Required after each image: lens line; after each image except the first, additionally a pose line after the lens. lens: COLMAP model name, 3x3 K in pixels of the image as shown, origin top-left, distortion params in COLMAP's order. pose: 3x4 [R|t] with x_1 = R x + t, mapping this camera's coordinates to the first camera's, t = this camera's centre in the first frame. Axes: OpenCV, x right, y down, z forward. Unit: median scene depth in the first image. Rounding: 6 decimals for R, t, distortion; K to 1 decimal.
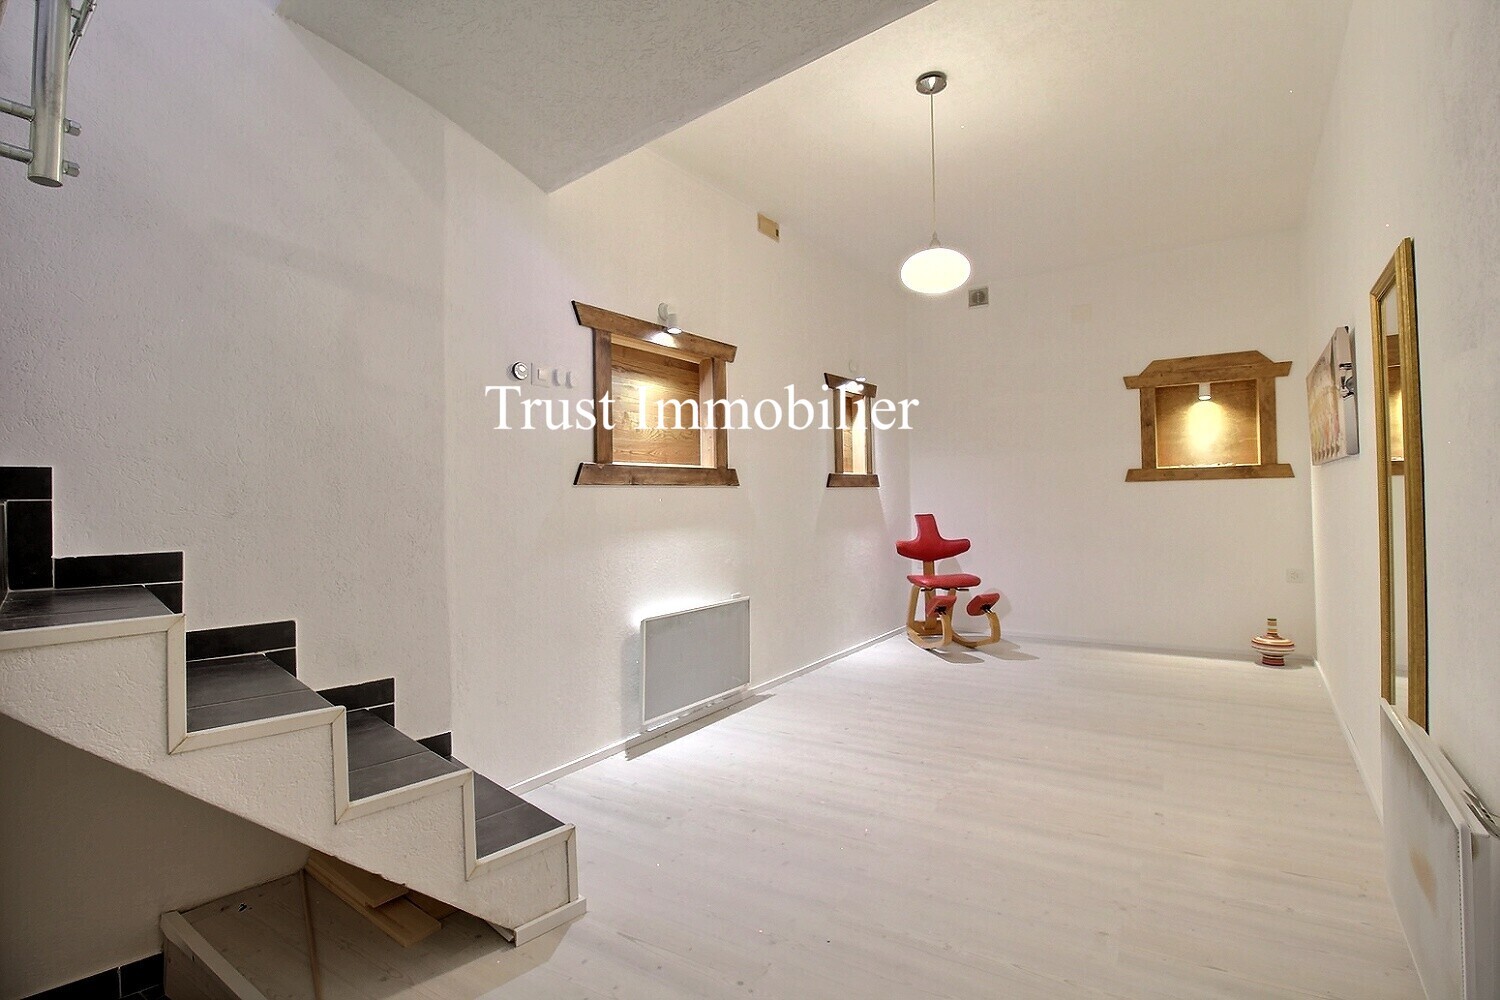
lens RADIAL K [[701.6, 0, 757.4], [0, 701.6, 487.2], [0, 0, 1]] dist [0.002513, -0.014174]
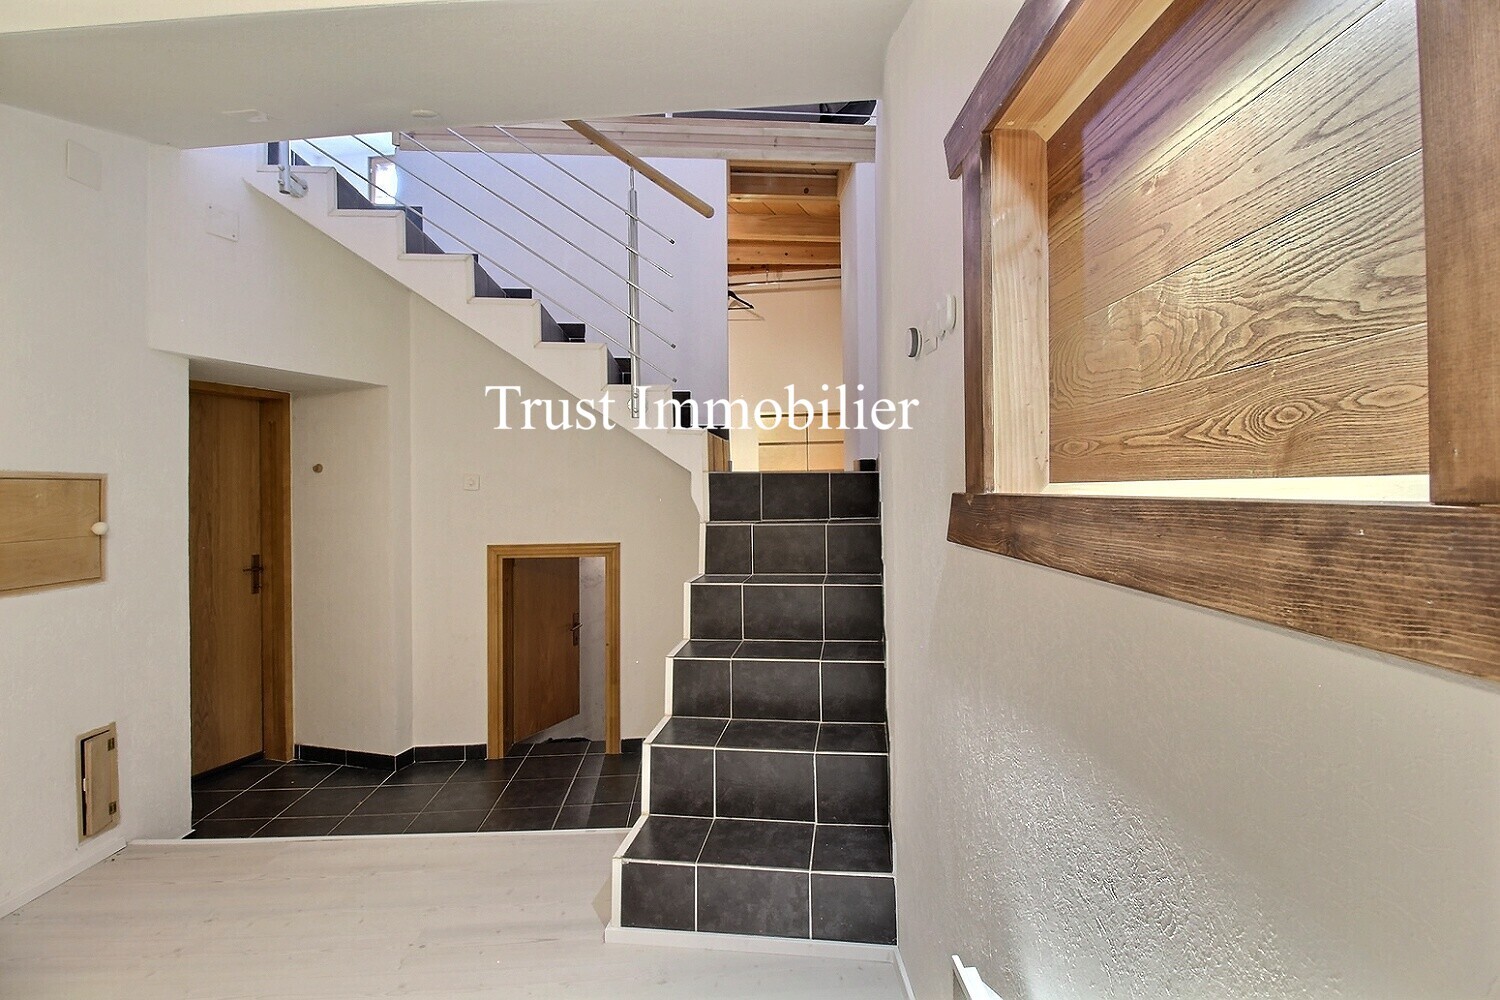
lens RADIAL K [[701.6, 0, 757.4], [0, 701.6, 487.2], [0, 0, 1]] dist [0.002513, -0.014174]
pose [[-0.796642, 0.017125, -0.604209, 0.095831], [0.027584, 0.999587, -0.008037, -0.032861], [0.603822, -0.023069, -0.796785, 1.077275]]
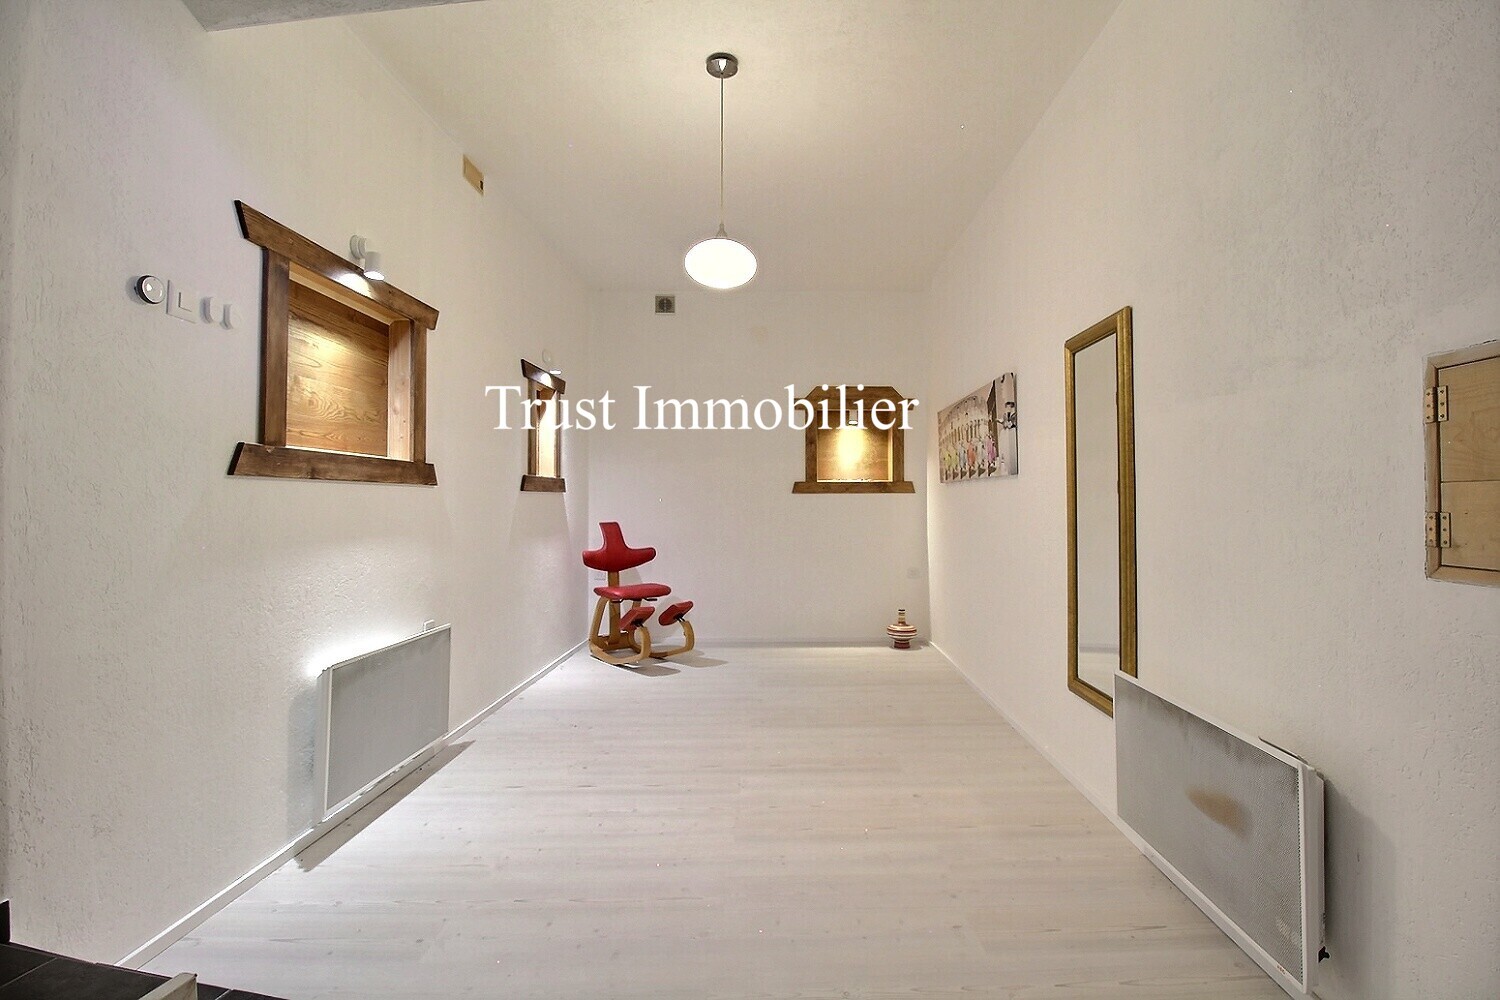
lens RADIAL K [[701.6, 0, 757.4], [0, 701.6, 487.2], [0, 0, 1]] dist [0.002513, -0.014174]
pose [[0.839114, 0.029688, 0.543144, -0.167994], [-0.022742, 0.999551, -0.019501, 0.008091], [-0.543479, 0.004011, 0.839413, 0.145096]]
